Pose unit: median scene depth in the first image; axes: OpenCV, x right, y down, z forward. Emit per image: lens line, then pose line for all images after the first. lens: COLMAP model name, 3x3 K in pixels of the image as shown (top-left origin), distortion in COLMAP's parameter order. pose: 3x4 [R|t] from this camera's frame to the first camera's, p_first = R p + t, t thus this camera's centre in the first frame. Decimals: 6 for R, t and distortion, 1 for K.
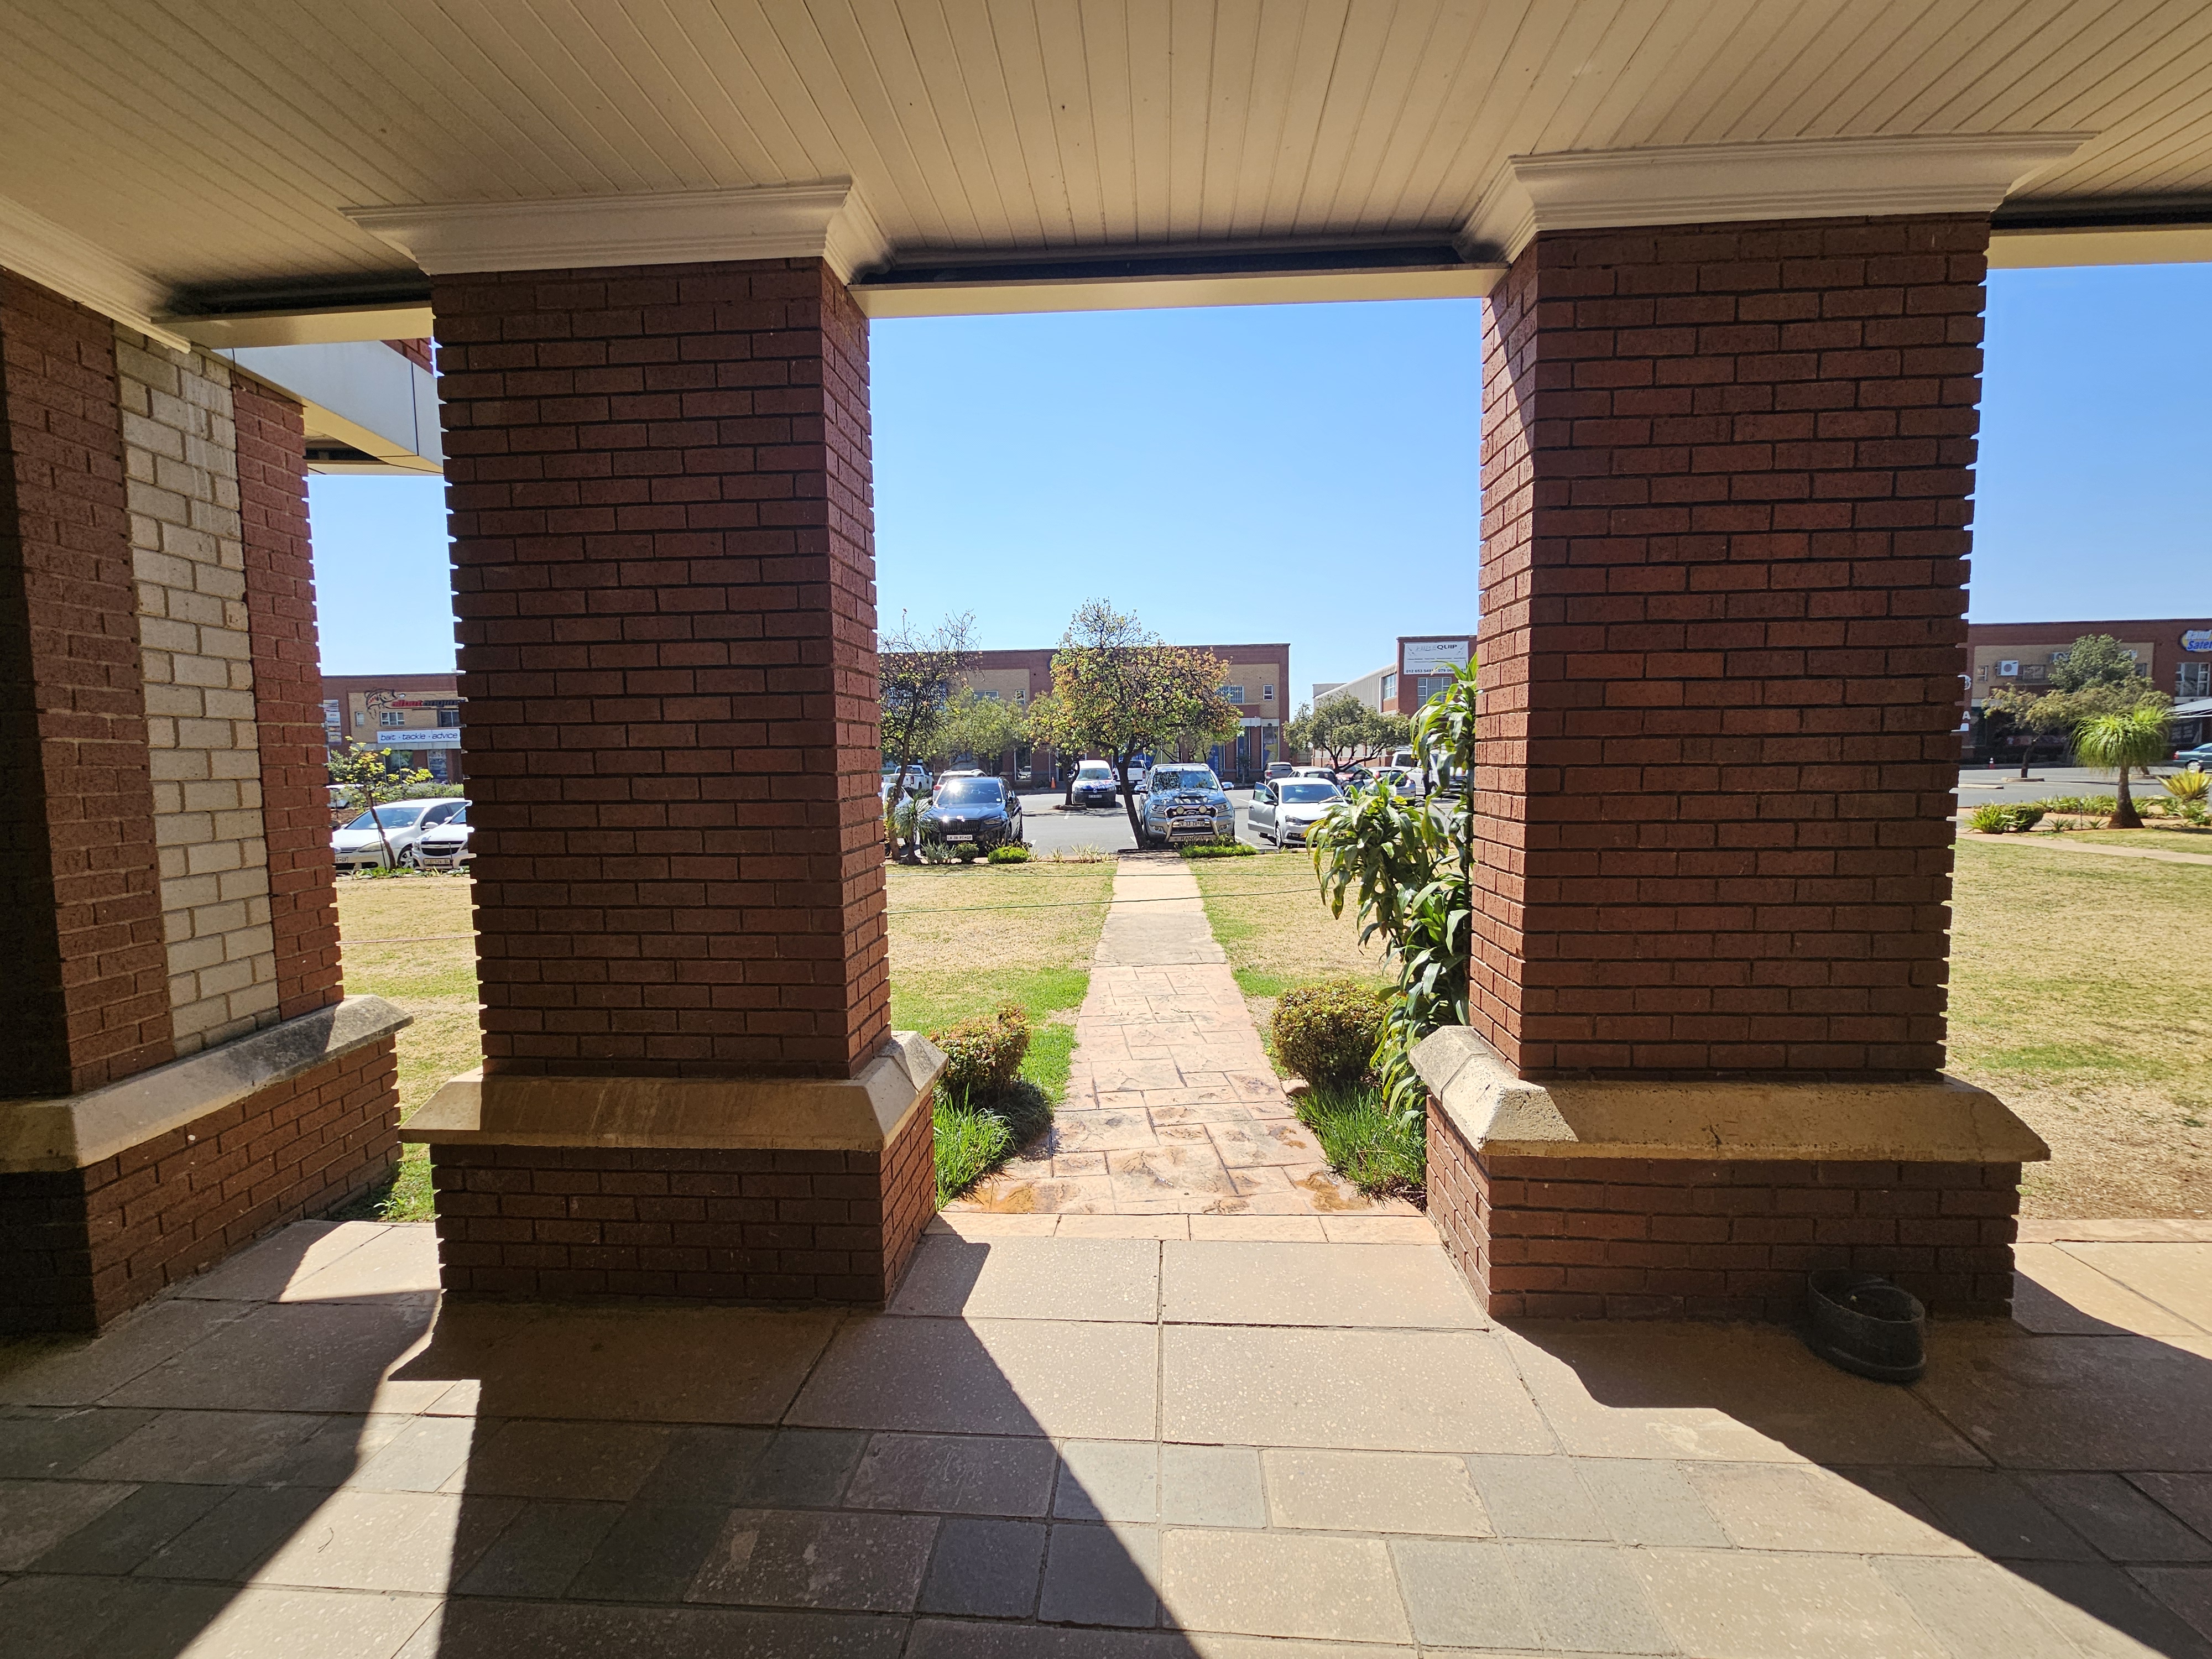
lens RADIAL K [[901.9, 0, 1106.0], [0, 901.9, 829.5], [0, 0, 1]] dist [-0.000529, -0.000173]
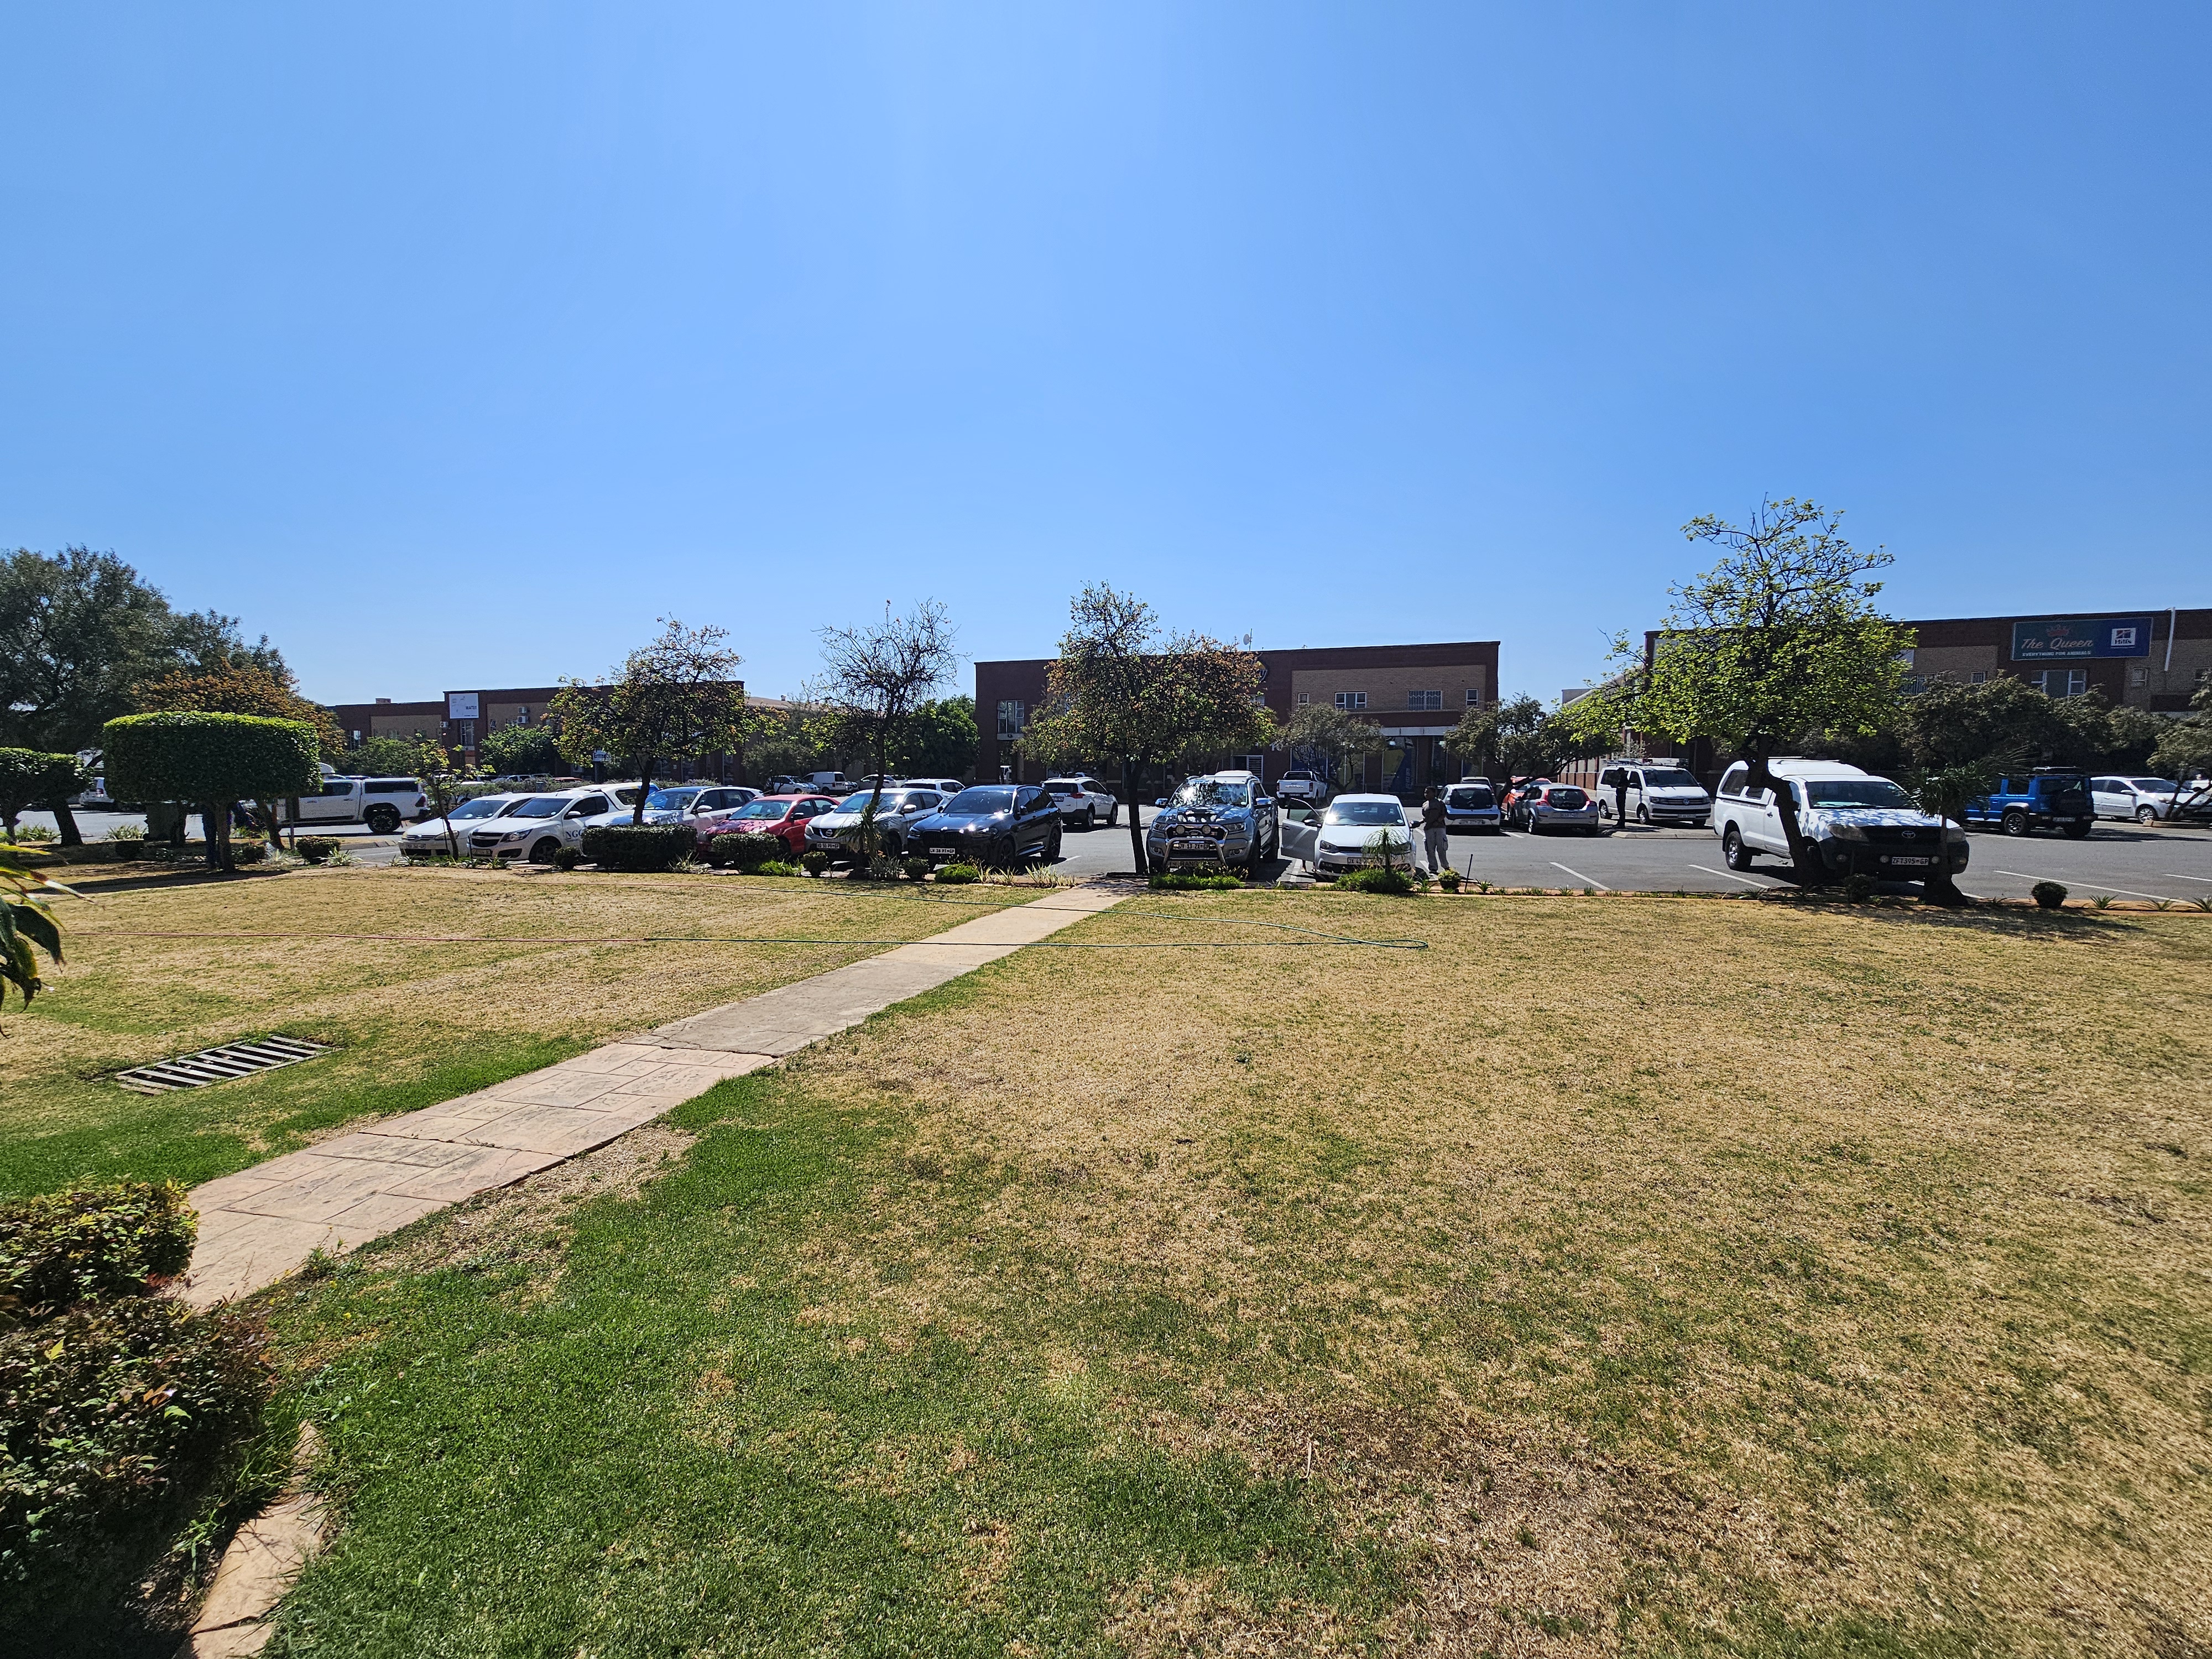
lens RADIAL K [[901.9, 0, 1106.0], [0, 901.9, 829.5], [0, 0, 1]] dist [-0.000529, -0.000173]
pose [[0.963054, 0.037437, -0.266694, 0.241546], [-0.039663, 0.999209, -0.002962, -0.016472], [0.266372, 0.013431, 0.963777, 0.163434]]
